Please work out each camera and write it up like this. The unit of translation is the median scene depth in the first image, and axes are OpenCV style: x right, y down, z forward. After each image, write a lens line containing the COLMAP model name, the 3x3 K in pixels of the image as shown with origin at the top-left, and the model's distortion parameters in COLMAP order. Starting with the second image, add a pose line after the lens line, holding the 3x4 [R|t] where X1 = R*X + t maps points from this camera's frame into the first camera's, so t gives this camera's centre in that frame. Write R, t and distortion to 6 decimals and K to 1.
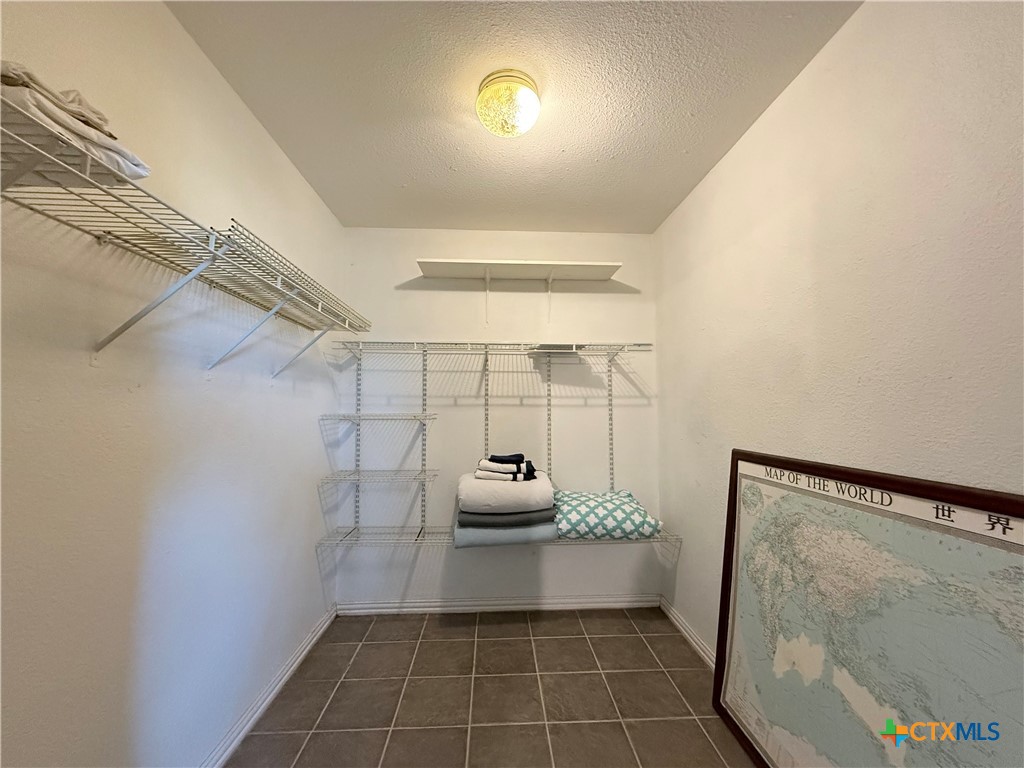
lens RADIAL K [[407.2, 0, 513.6], [0, 407.2, 382.4], [0, 0, 1]] dist [-0.001156, -0.000119]
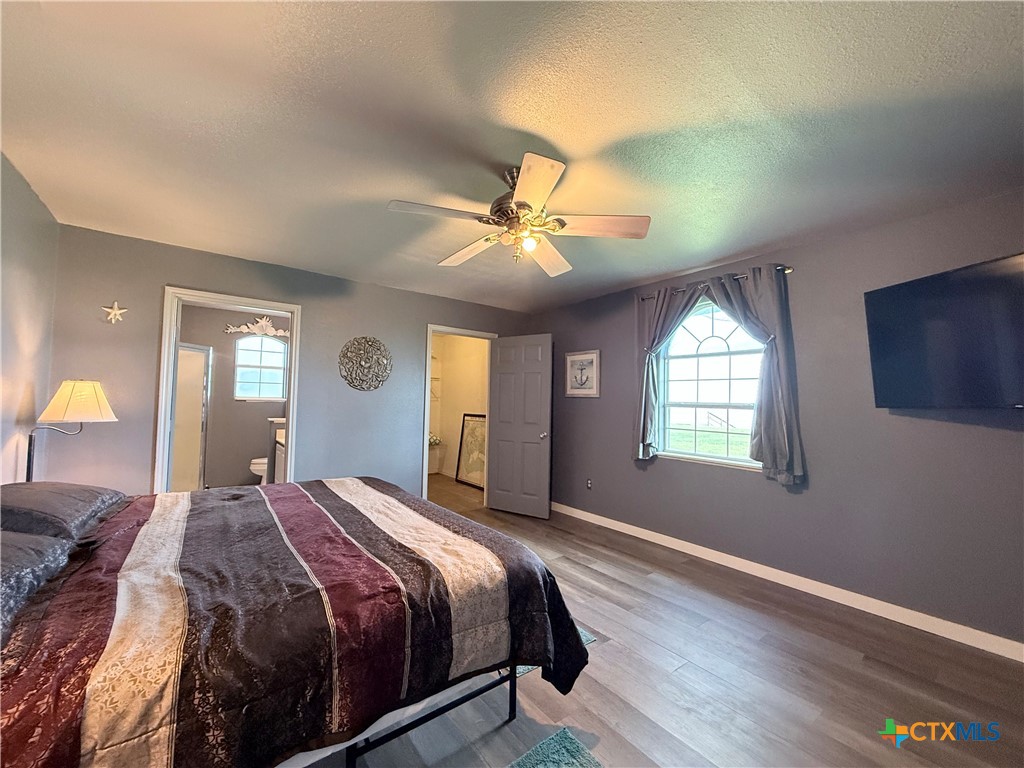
lens RADIAL K [[407.2, 0, 508.5], [0, 407.2, 381.7], [0, 0, 1]] dist [-0.001156, -0.000119]
pose [[0.829893, 0.047671, 0.555882, -1.236859], [-0.056021, 0.998428, -0.001987, -0.141736], [-0.555103, -0.029492, 0.831259, -2.374213]]
